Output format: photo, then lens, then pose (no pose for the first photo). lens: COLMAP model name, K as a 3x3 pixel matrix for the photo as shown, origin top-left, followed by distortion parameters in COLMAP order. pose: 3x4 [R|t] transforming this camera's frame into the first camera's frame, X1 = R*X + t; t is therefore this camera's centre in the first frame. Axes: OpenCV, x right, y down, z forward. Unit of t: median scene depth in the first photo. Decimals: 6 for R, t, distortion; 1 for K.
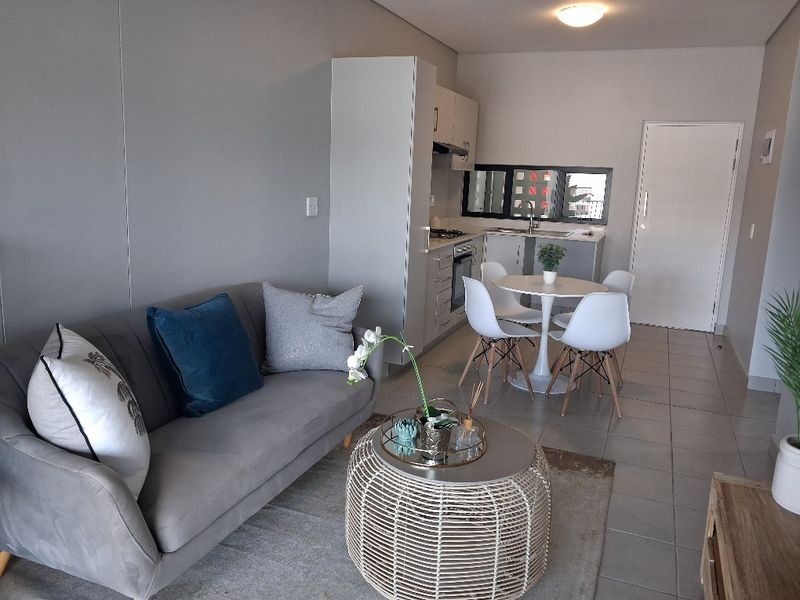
lens RADIAL K [[630.8, 0, 400.0], [0, 630.8, 300.0], [0, 0, 1]] dist [0.049505, -0.078884]
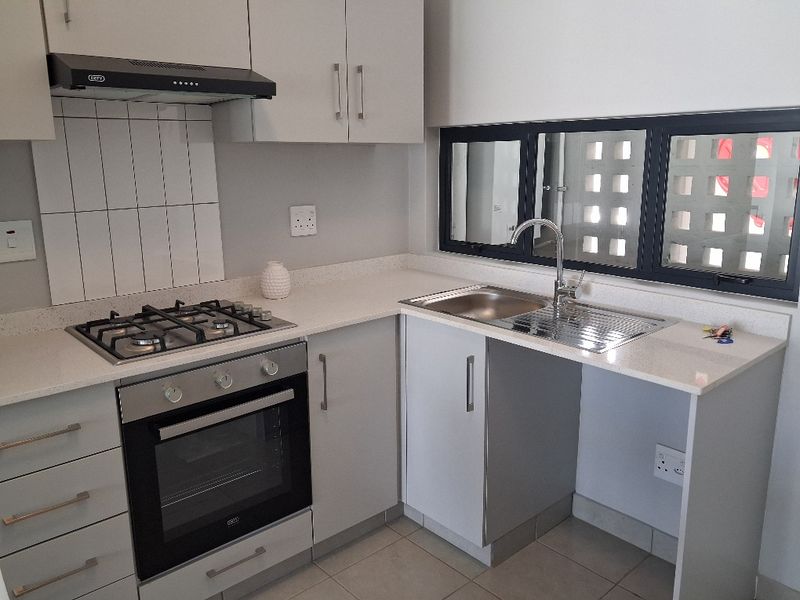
lens RADIAL K [[628.9, 0, 399.0], [0, 628.9, 295.3], [0, 0, 1]] dist [0.067552, -0.085697]
pose [[0.895147, 0.044867, -0.443508, 0.418896], [-0.040481, 0.998993, 0.019358, -0.173169], [0.443930, 0.000625, 0.896061, 0.952493]]
